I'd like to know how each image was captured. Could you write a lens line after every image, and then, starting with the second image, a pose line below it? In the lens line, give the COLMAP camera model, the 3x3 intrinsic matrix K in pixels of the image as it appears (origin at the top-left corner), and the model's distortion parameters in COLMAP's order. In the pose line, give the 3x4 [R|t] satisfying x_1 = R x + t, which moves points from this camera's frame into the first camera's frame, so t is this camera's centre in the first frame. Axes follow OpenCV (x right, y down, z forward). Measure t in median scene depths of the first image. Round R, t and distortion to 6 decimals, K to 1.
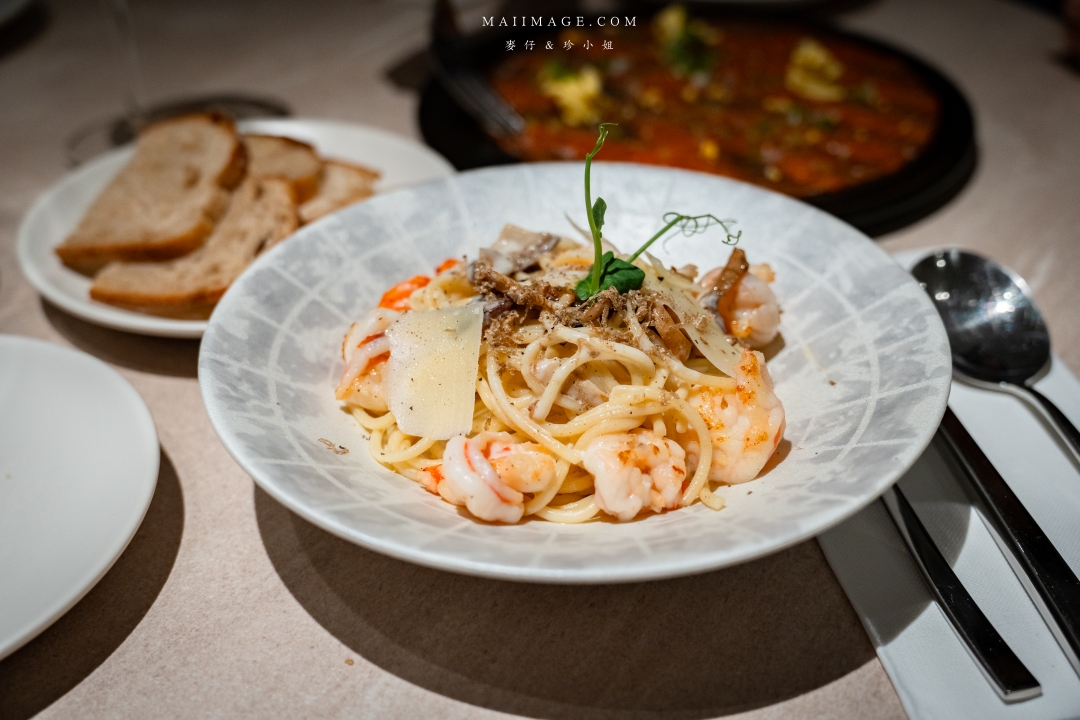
lens RADIAL K [[1284.2, 0, 541.7], [0, 1284.2, 359.4], [0, 0, 1]] dist [0.029737, 0.000000]
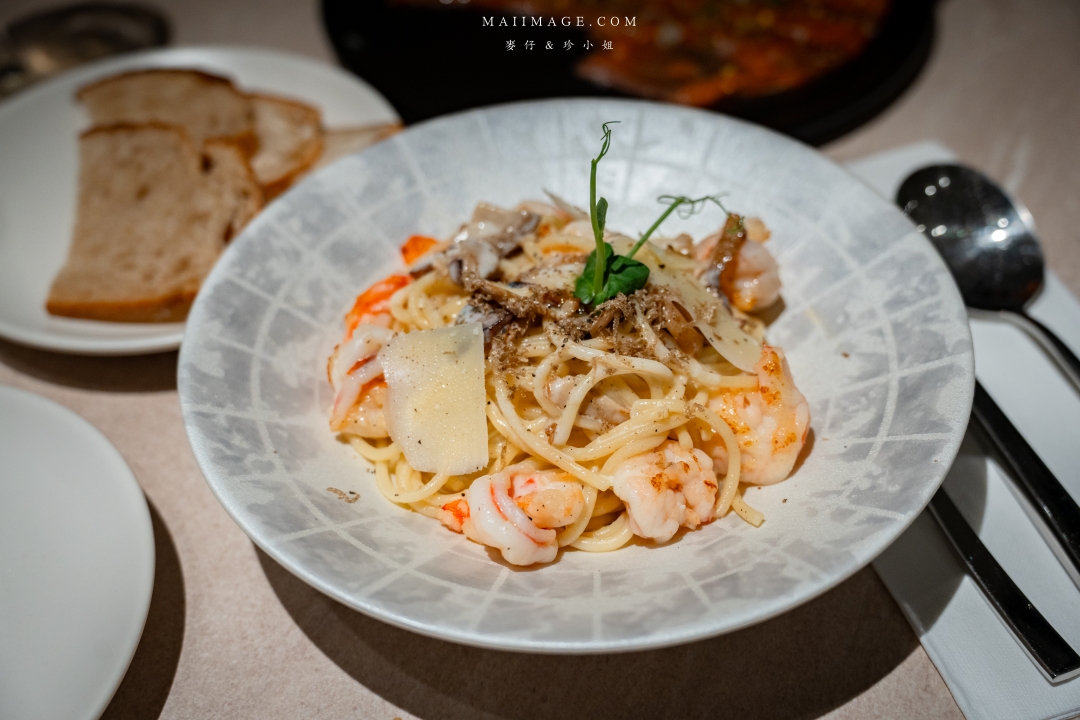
lens RADIAL K [[1371.3, 0, 538.5], [0, 1371.3, 361.1], [0, 0, 1]] dist [0.036401, 0.000000]
pose [[0.989549, -0.112513, 0.090183, -0.100295], [0.094121, 0.977810, 0.187161, -0.201871], [-0.109240, -0.176717, 0.978181, 0.018063]]
